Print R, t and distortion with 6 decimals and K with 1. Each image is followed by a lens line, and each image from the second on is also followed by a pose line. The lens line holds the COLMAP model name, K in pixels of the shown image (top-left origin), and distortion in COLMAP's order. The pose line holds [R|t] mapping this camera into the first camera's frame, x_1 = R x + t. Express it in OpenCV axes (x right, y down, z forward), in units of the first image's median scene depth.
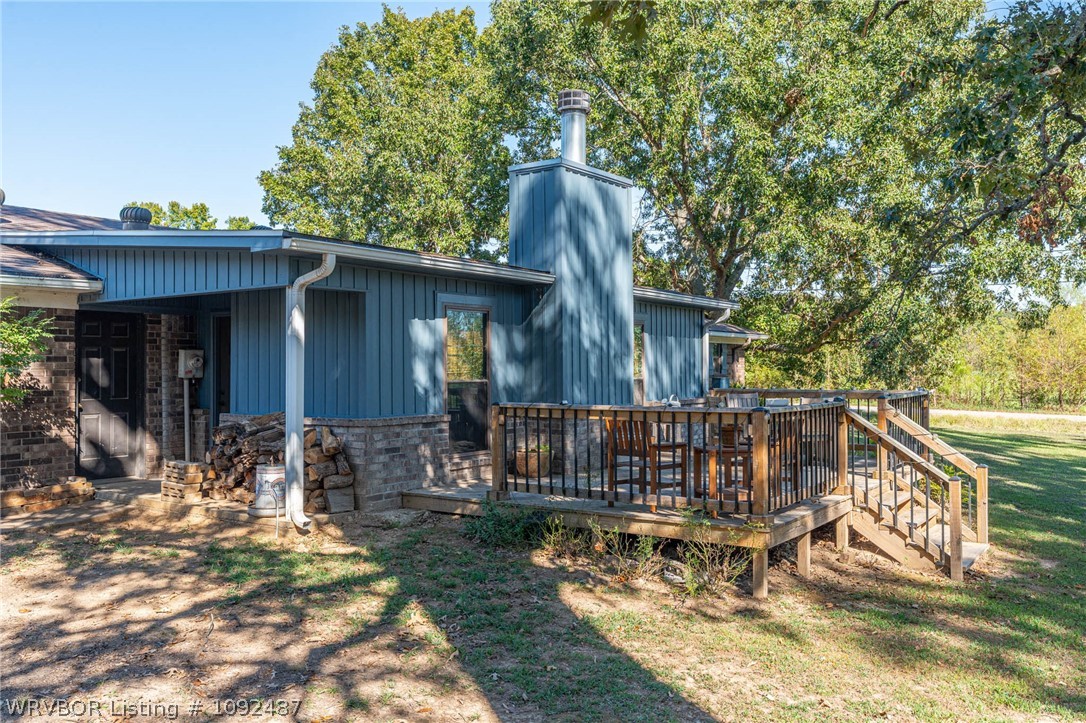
lens RADIAL K [[886.7, 0, 519.8], [0, 886.7, 362.2], [0, 0, 1]] dist [-0.218212, 0.471430]
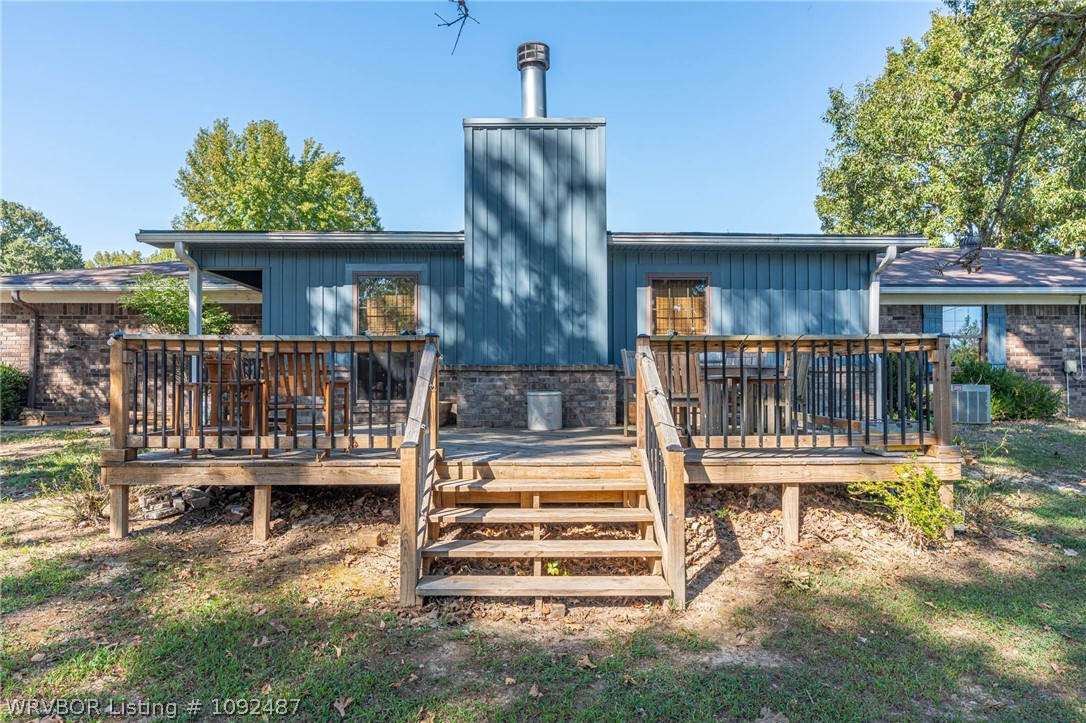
lens RADIAL K [[647.3, 0, 543.0], [0, 647.3, 361.5], [0, 0, 1]] dist [0.002645, -0.000020]
pose [[0.619798, -0.013797, -0.784640, 0.495364], [0.009061, 0.999905, -0.010424, 0.041337], [0.784709, -0.000649, 0.619864, 0.435013]]
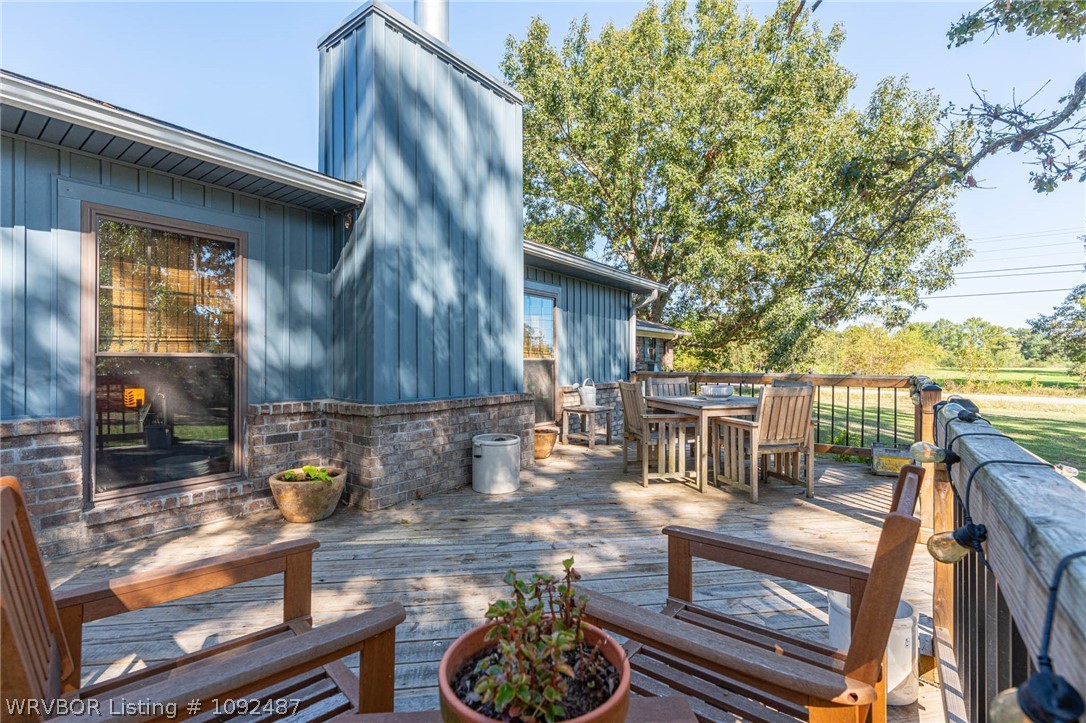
lens RADIAL K [[487.6, 0, 543.0], [0, 487.6, 361.5], [0, 0, 1]] dist [-0.010618, 0.000478]
pose [[0.999931, 0.001504, -0.011652, 0.125354], [-0.001402, 0.999961, 0.008762, 0.014157], [0.011665, -0.008745, 0.999894, 0.472716]]
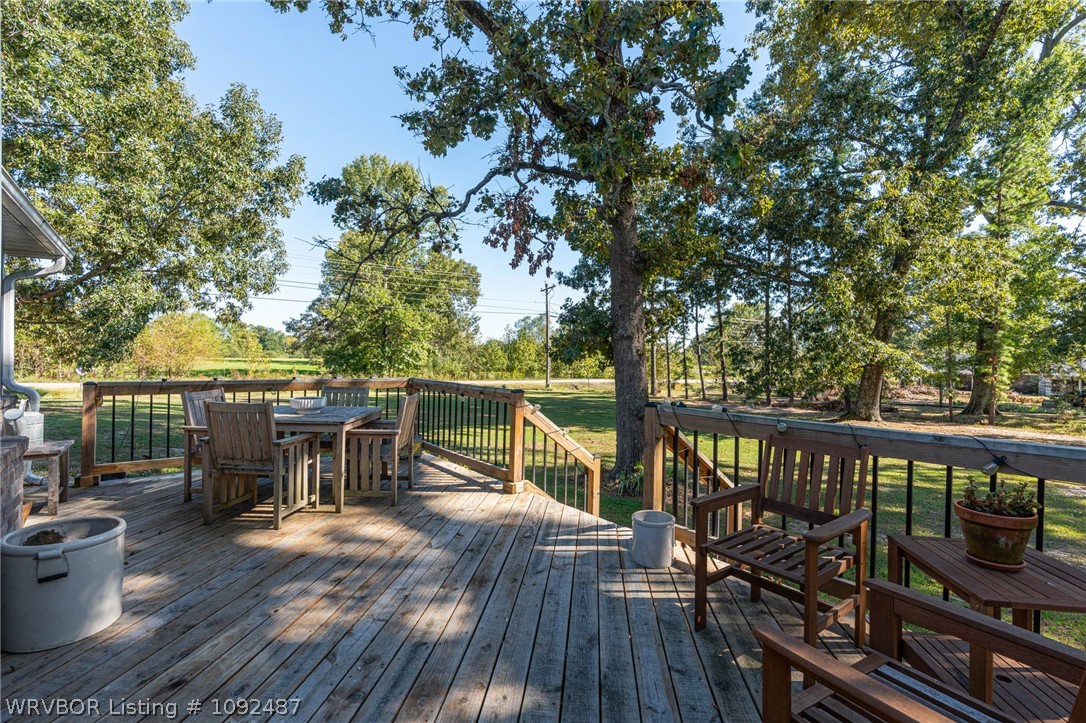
lens RADIAL K [[487.6, 0, 543.0], [0, 487.6, 361.5], [0, 0, 1]] dist [-0.010618, 0.000478]
pose [[0.257609, -0.003653, 0.966242, -0.021148], [-0.022866, 0.999690, 0.009876, 0.004454], [-0.965979, -0.024639, 0.257446, 0.590356]]
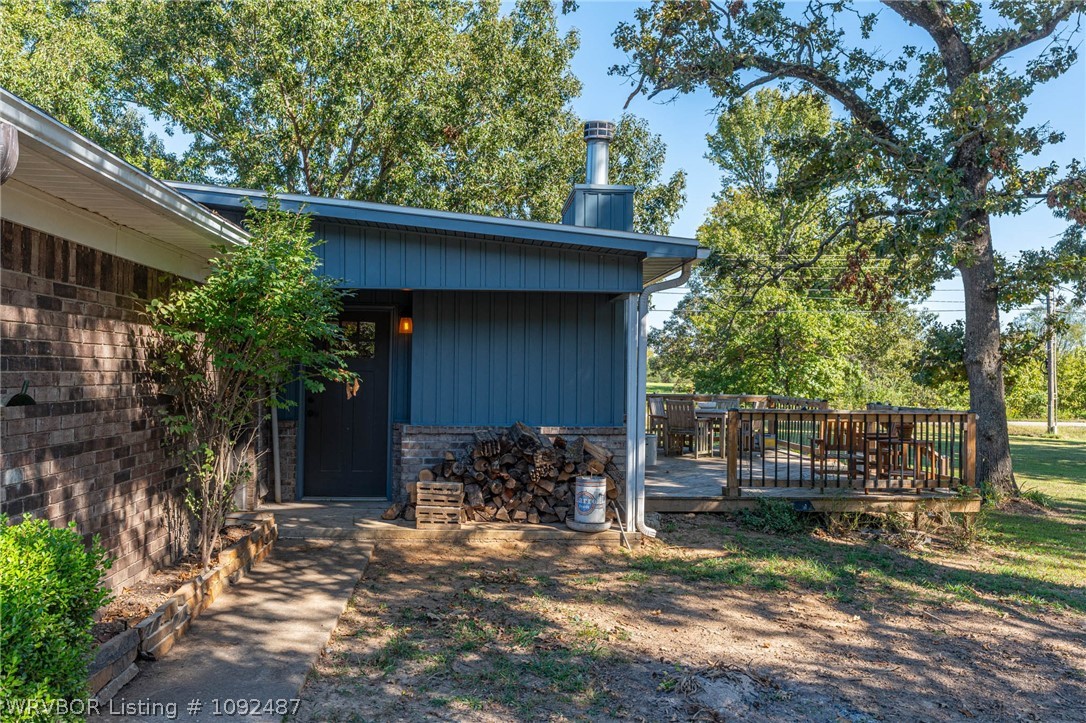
lens RADIAL K [[859.2, 0, 543.0], [0, 859.2, 361.5], [0, 0, 1]] dist [0.006360, 0.002326]
pose [[0.752331, 0.020783, 0.658457, -0.550979], [-0.019796, 0.999764, -0.008938, -0.001279], [-0.658488, -0.006310, 0.752565, 0.194824]]
